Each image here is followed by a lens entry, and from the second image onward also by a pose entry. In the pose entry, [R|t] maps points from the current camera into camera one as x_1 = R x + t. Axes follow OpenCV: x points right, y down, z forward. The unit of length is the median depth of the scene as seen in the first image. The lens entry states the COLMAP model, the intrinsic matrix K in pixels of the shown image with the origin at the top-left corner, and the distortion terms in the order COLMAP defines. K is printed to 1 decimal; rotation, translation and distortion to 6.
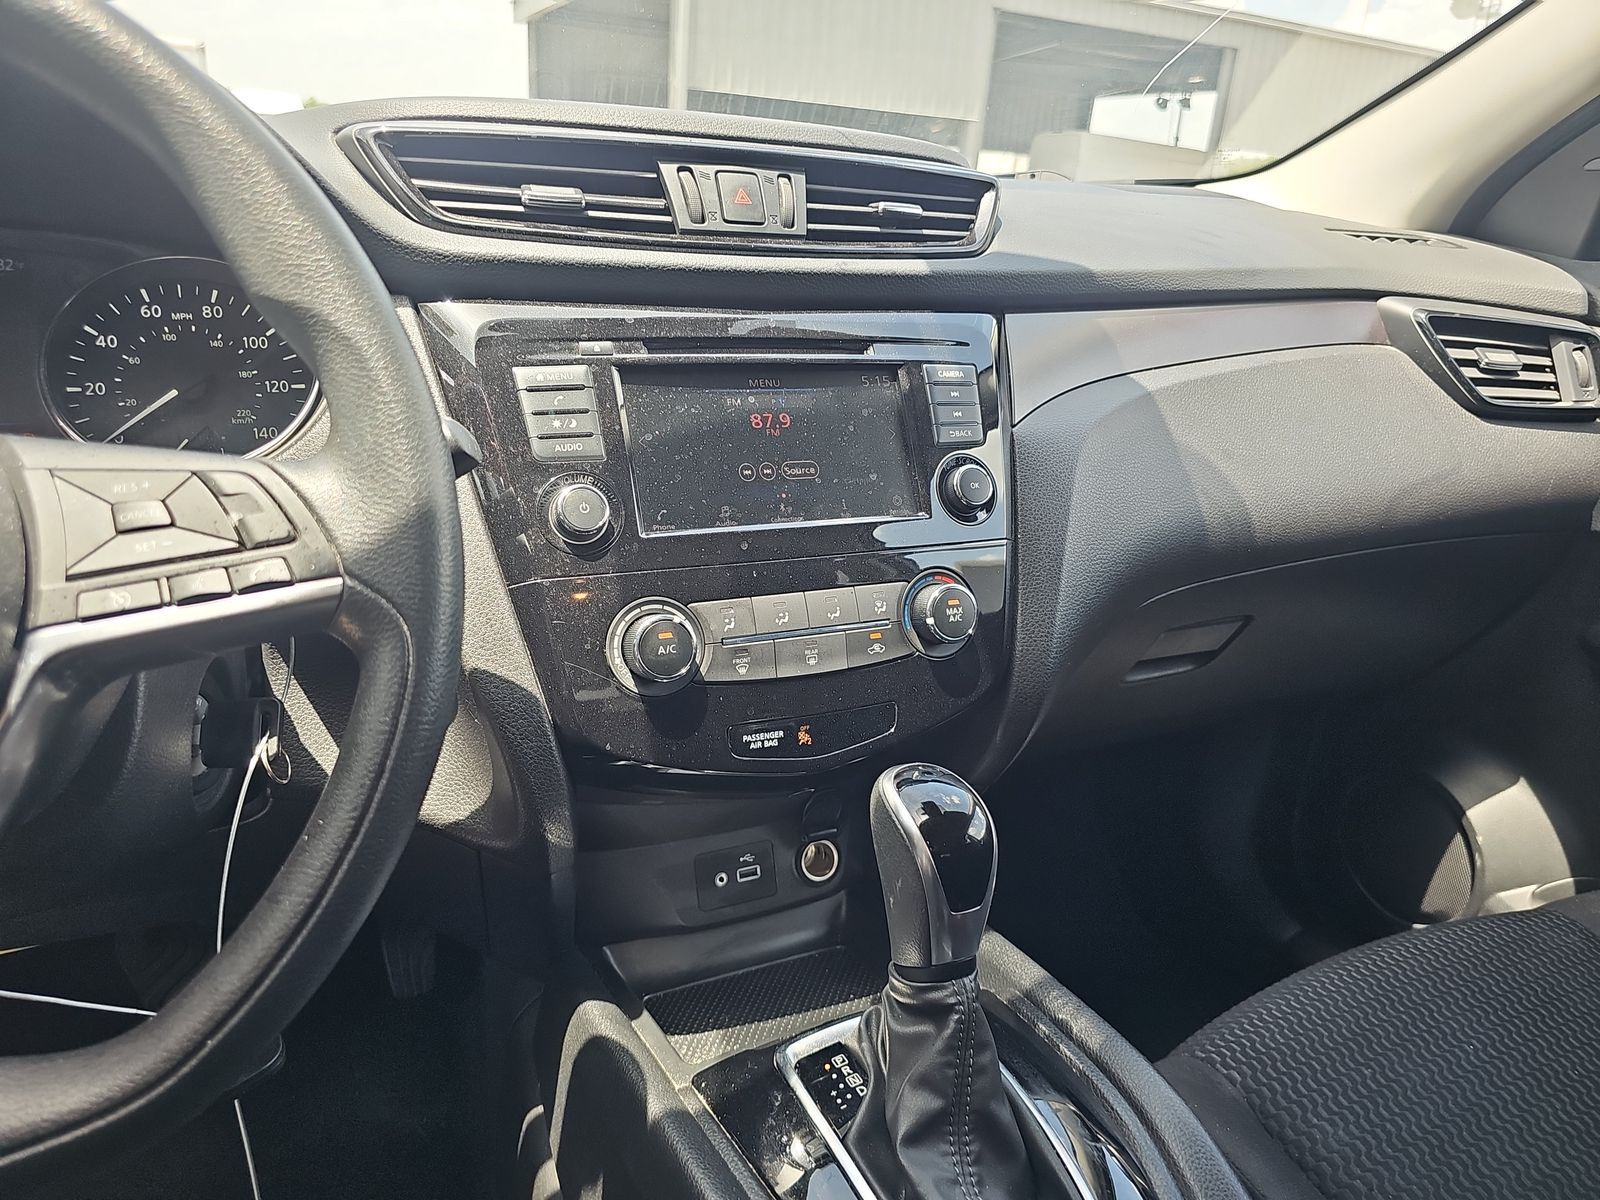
lens RADIAL K [[1062.6, 0, 771.5], [0, 1062.6, 595.4], [0, 0, 1]] dist [0.051885, -0.046367]
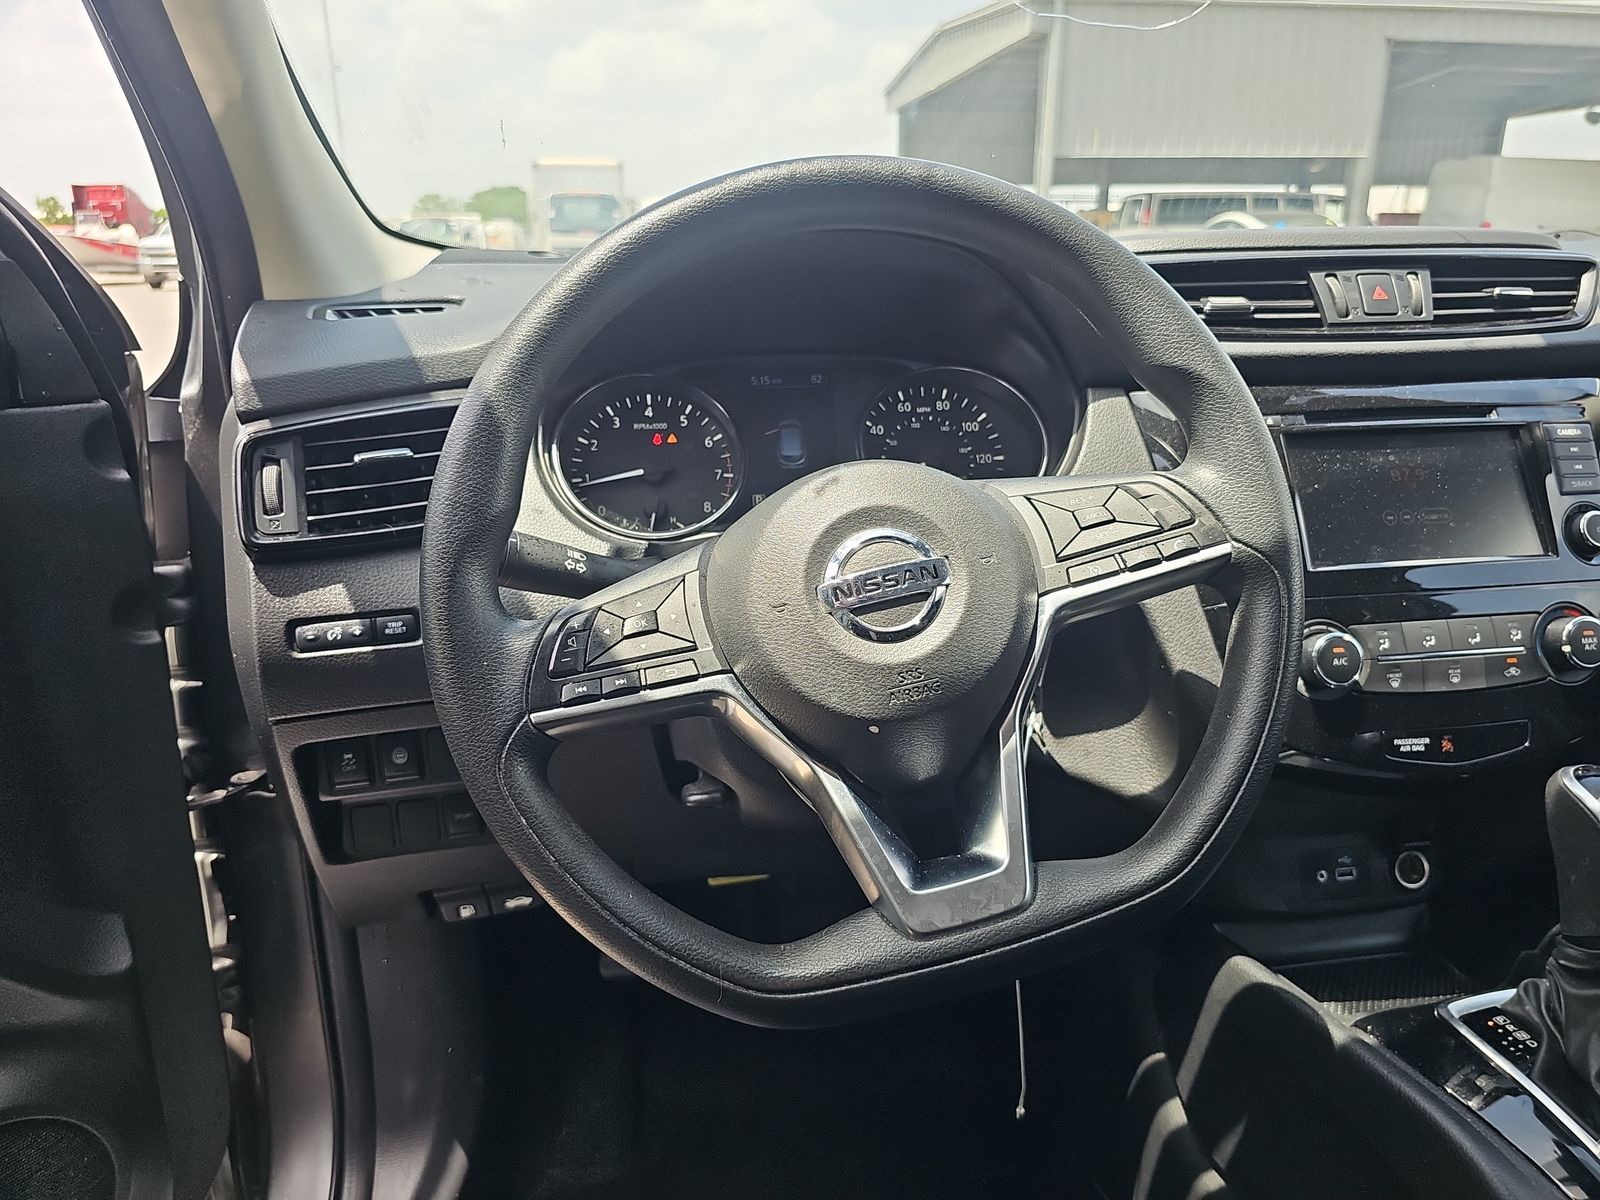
lens RADIAL K [[1067.0, 0, 806.5], [0, 1067.0, 589.1], [0, 0, 1]] dist [0.039257, -0.041228]
pose [[0.960141, 0.012229, -0.279250, -0.306048], [-0.029367, 0.997927, -0.057271, 0.049772], [0.277970, 0.063189, 0.958509, -0.325535]]
